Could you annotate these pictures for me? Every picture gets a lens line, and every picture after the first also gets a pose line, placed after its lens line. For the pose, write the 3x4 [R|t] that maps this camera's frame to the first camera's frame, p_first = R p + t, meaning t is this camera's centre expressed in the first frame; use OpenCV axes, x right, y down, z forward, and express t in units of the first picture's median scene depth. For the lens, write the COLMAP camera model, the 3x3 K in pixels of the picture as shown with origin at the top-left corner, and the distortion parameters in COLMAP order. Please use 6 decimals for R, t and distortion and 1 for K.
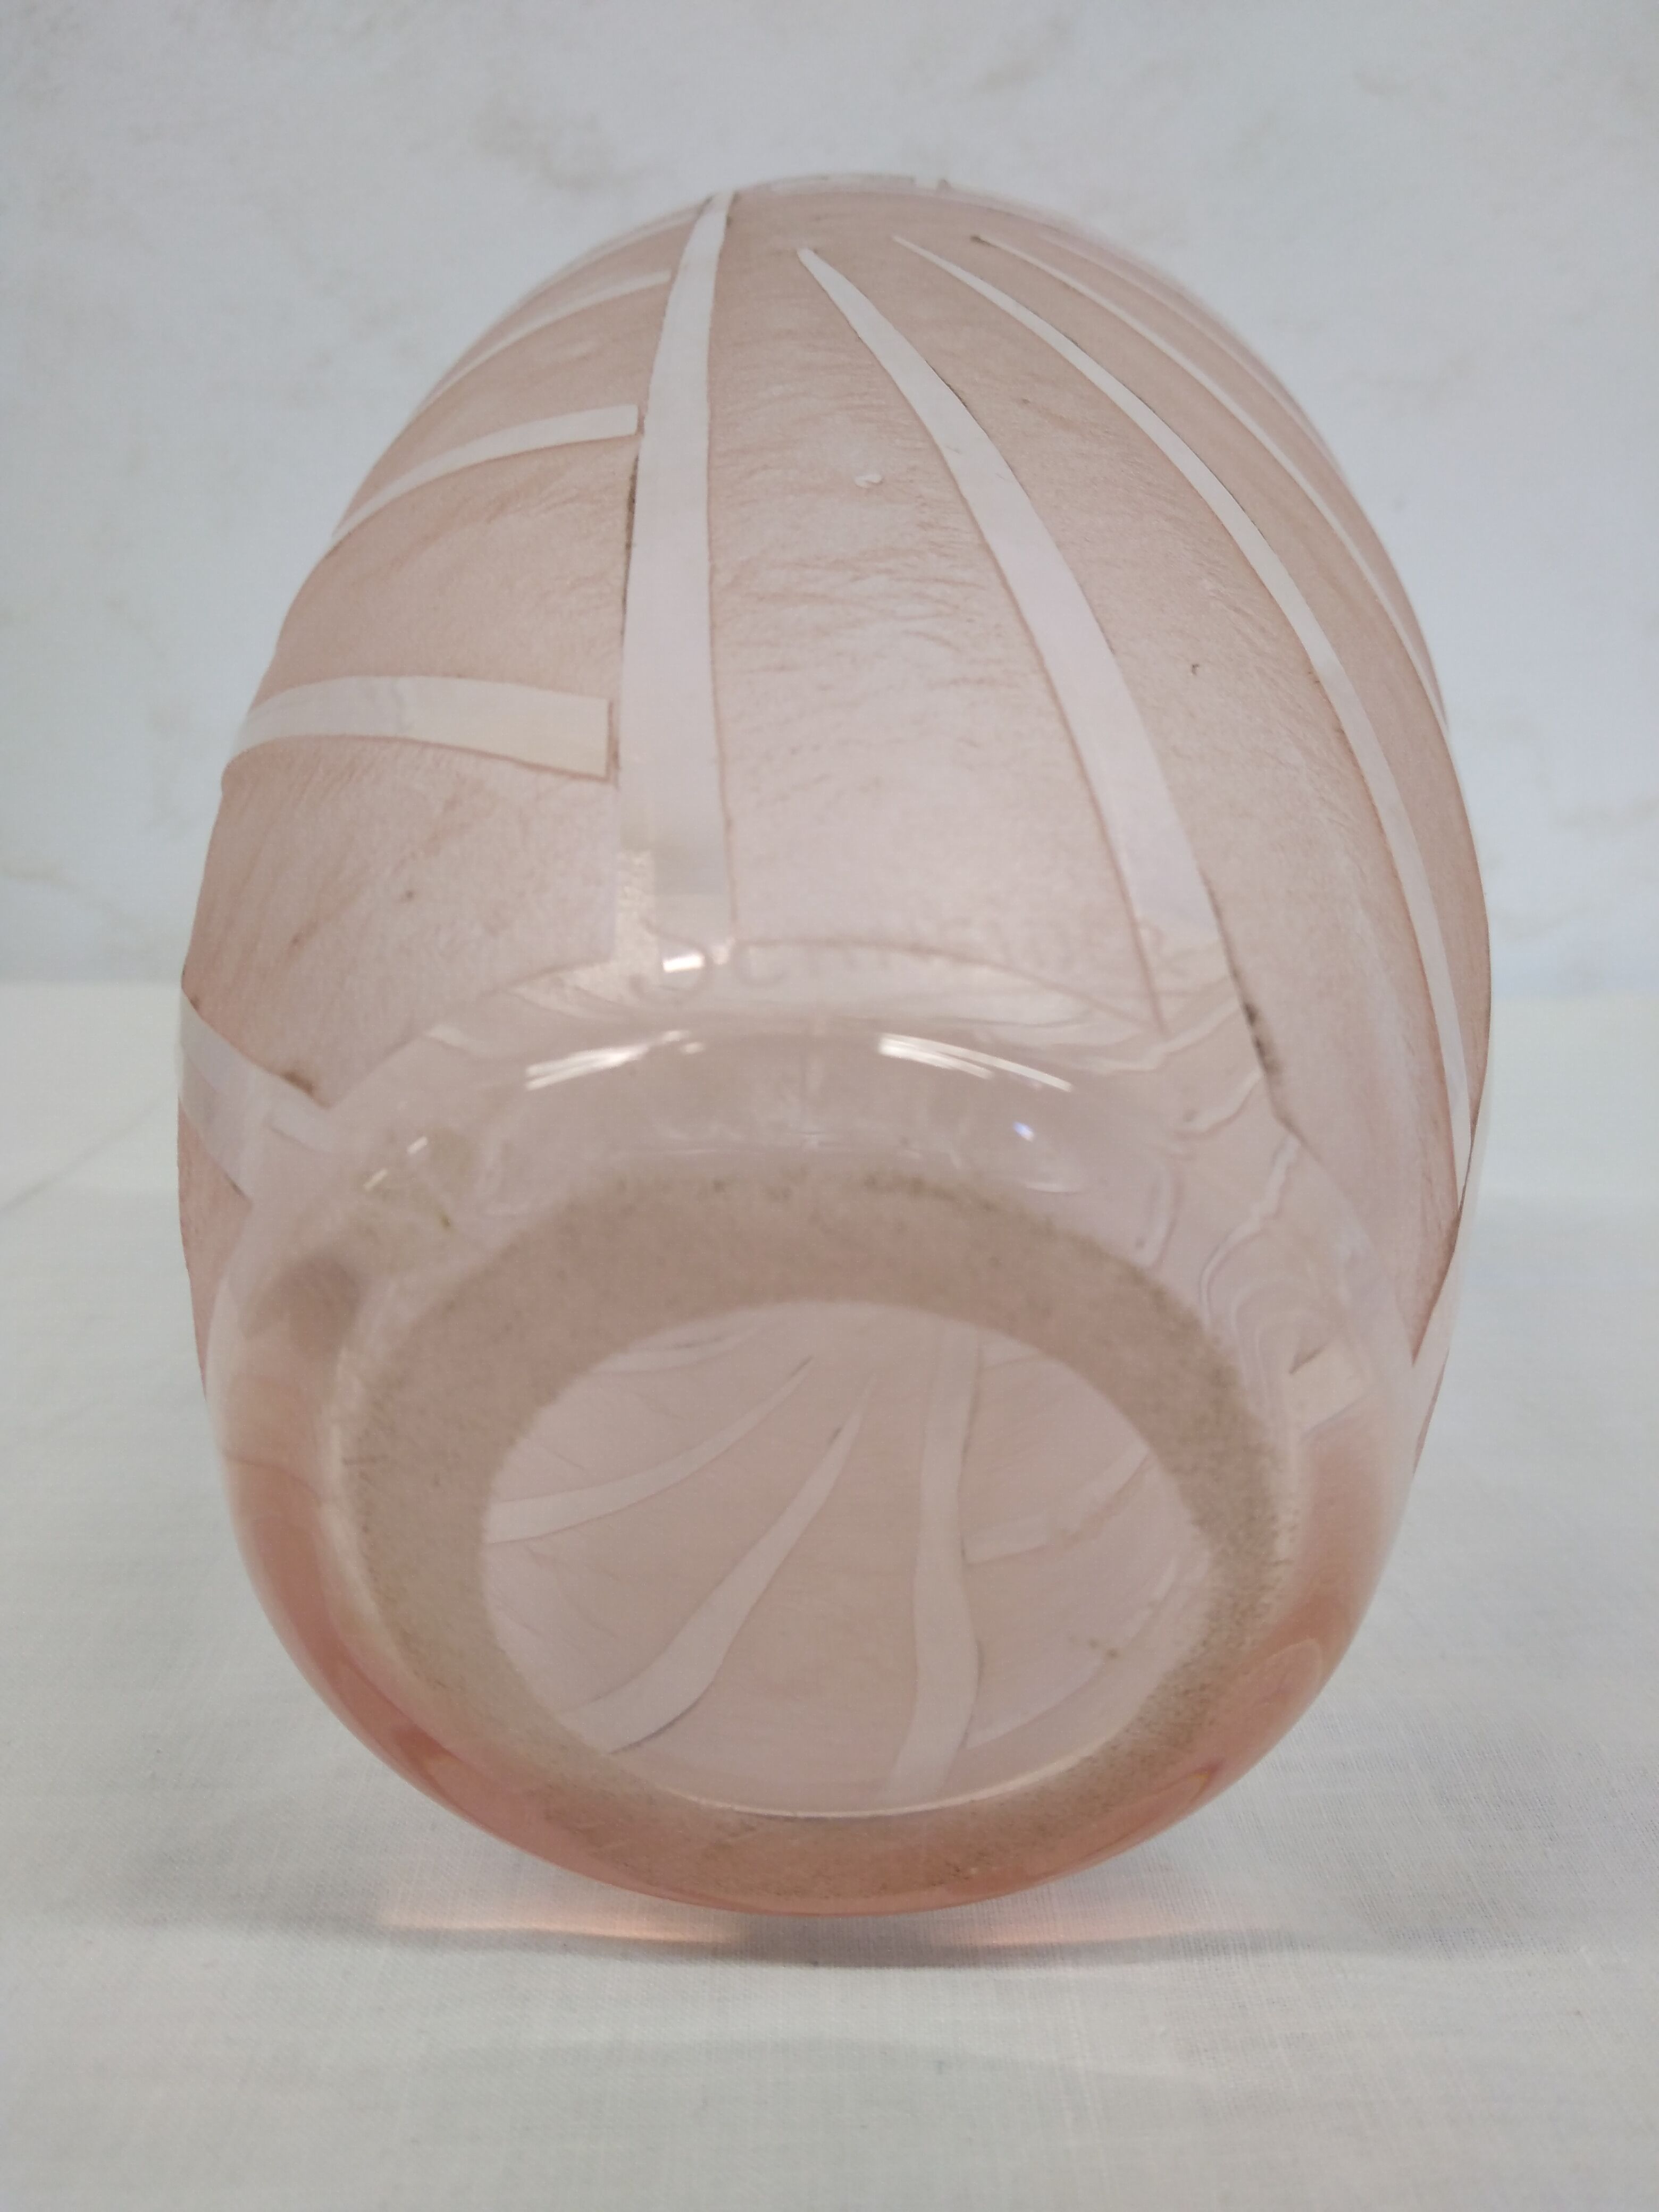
lens RADIAL K [[1645.8, 0, 826.4], [0, 1645.8, 1127.8], [0, 0, 1]] dist [0.230273, -0.000896]
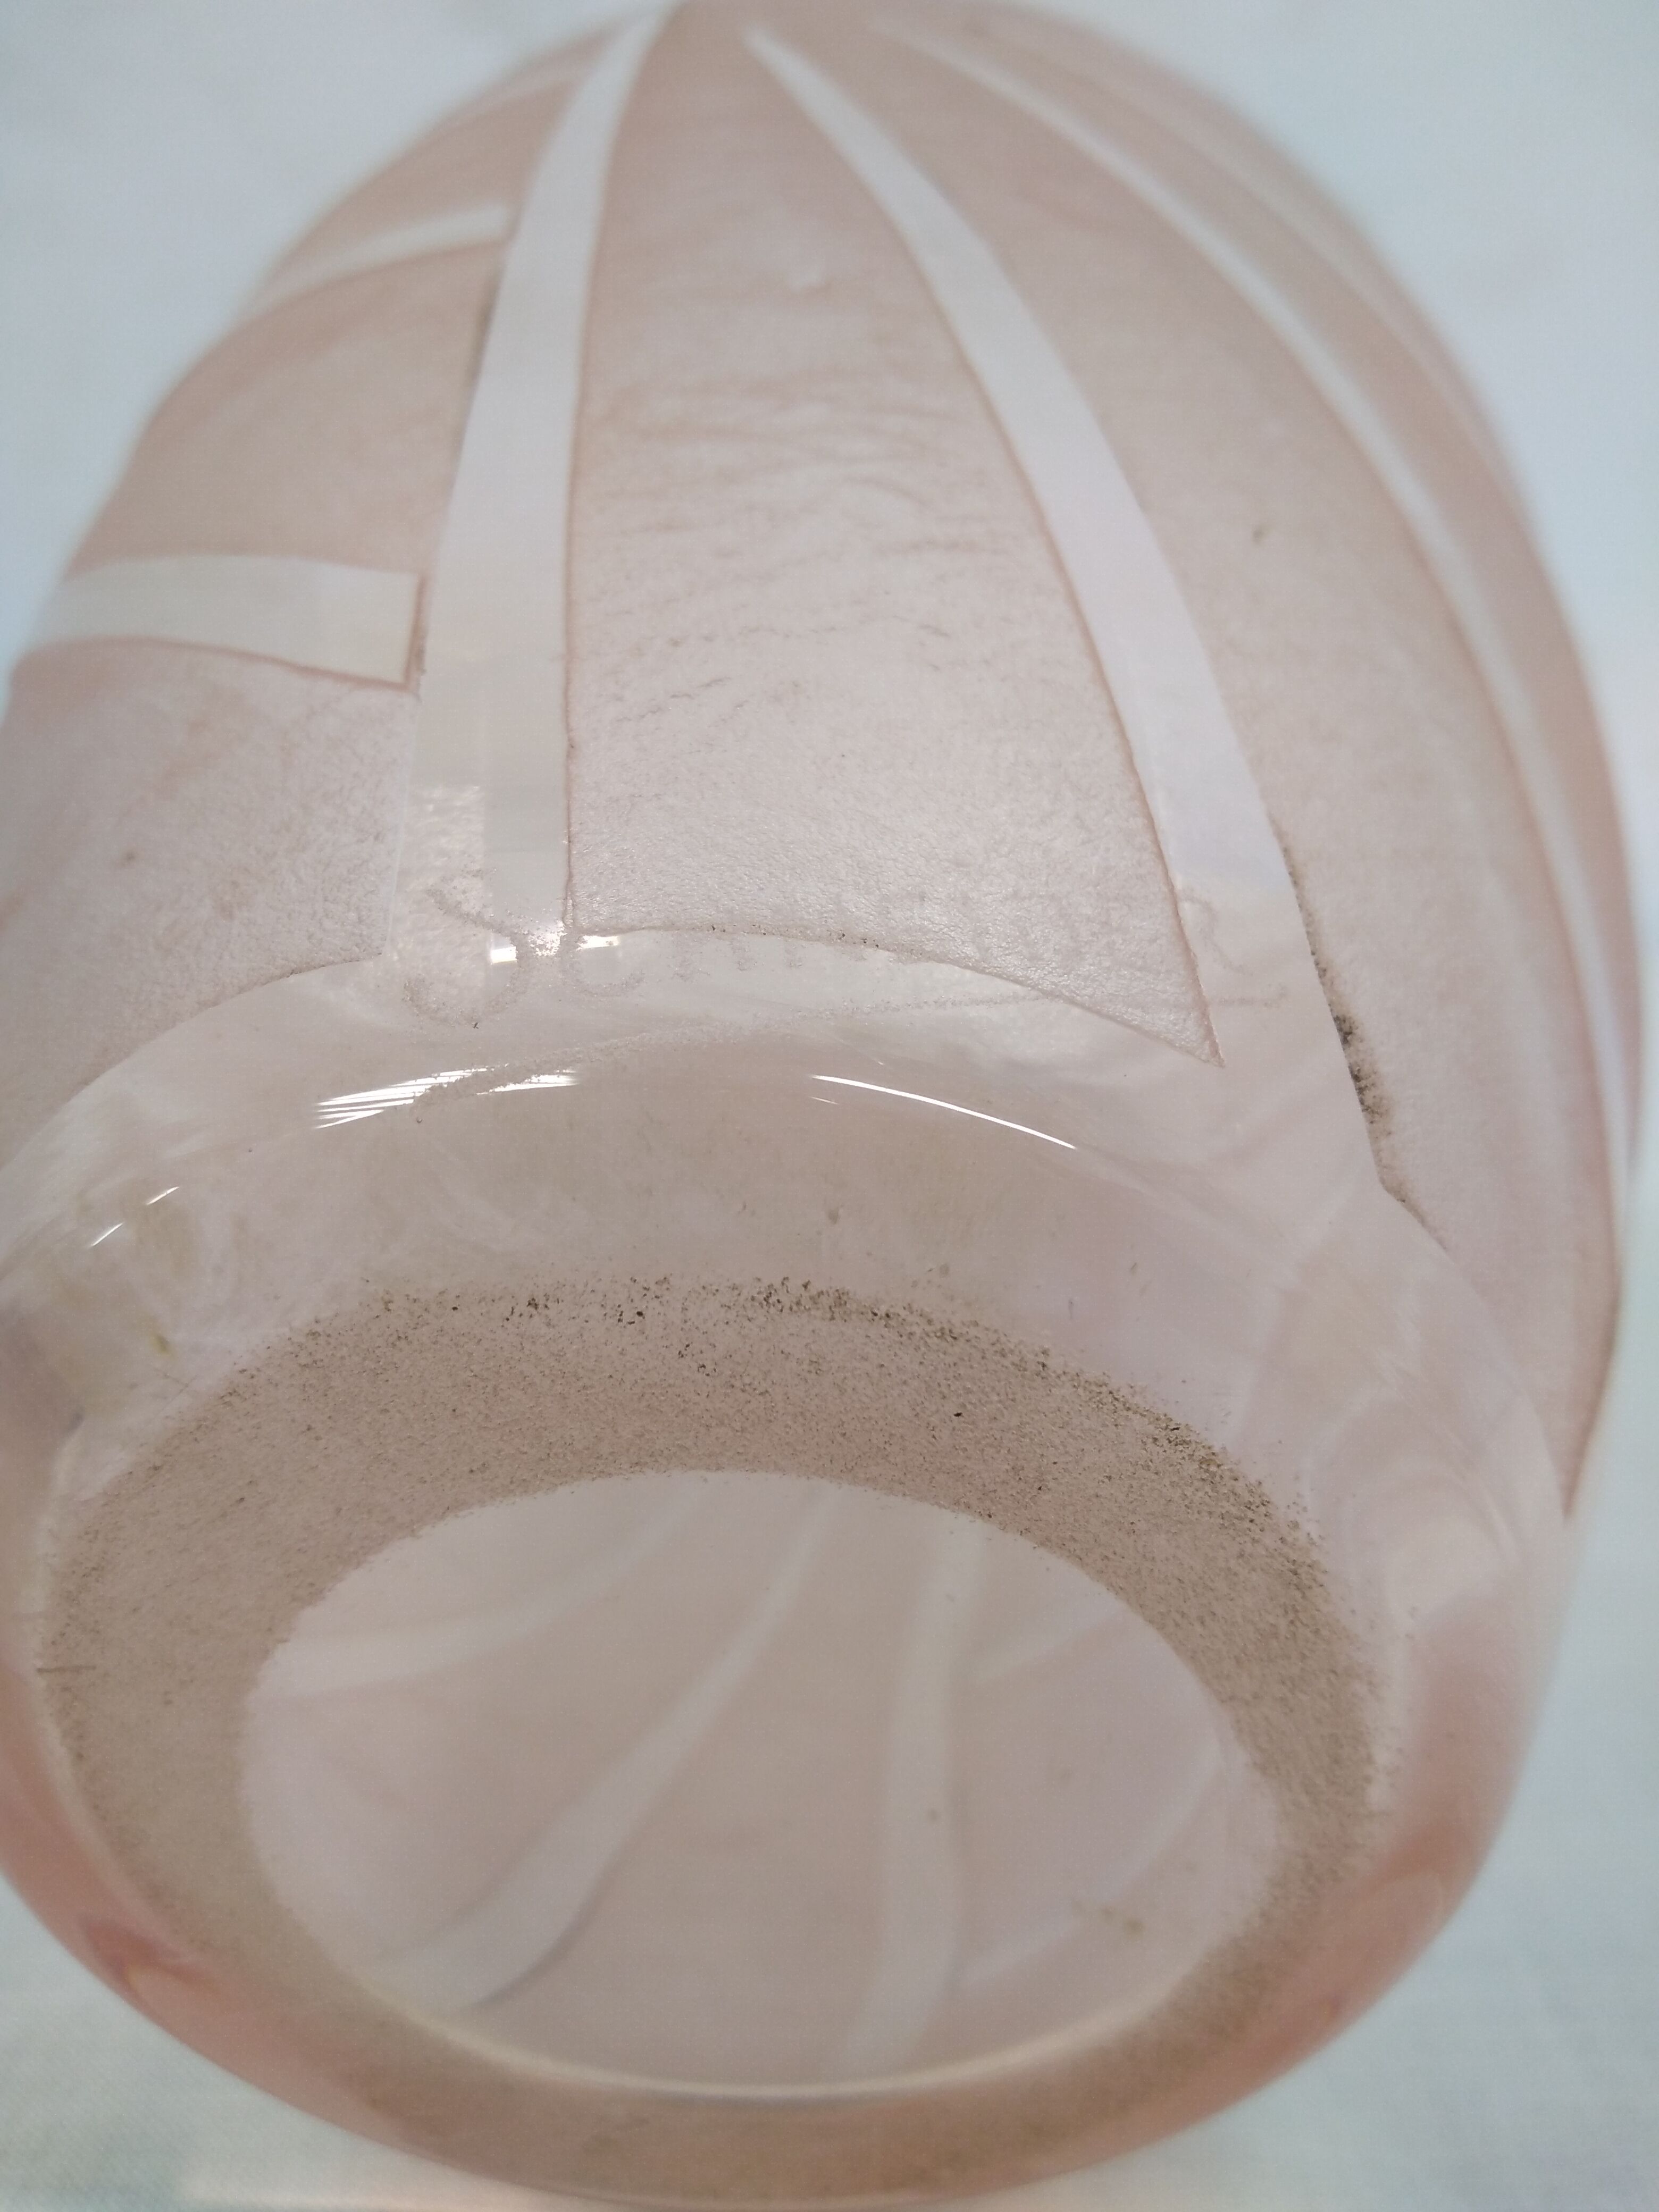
lens RADIAL K [[1661.4, 0, 829.5], [0, 1661.4, 1106.0], [0, 0, 1]] dist [0.053182, 0.037493]
pose [[0.999719, 0.001659, -0.023644, 0.056011], [-0.001060, 0.999679, 0.025321, -0.050167], [0.023679, -0.025289, 0.999400, 0.292279]]
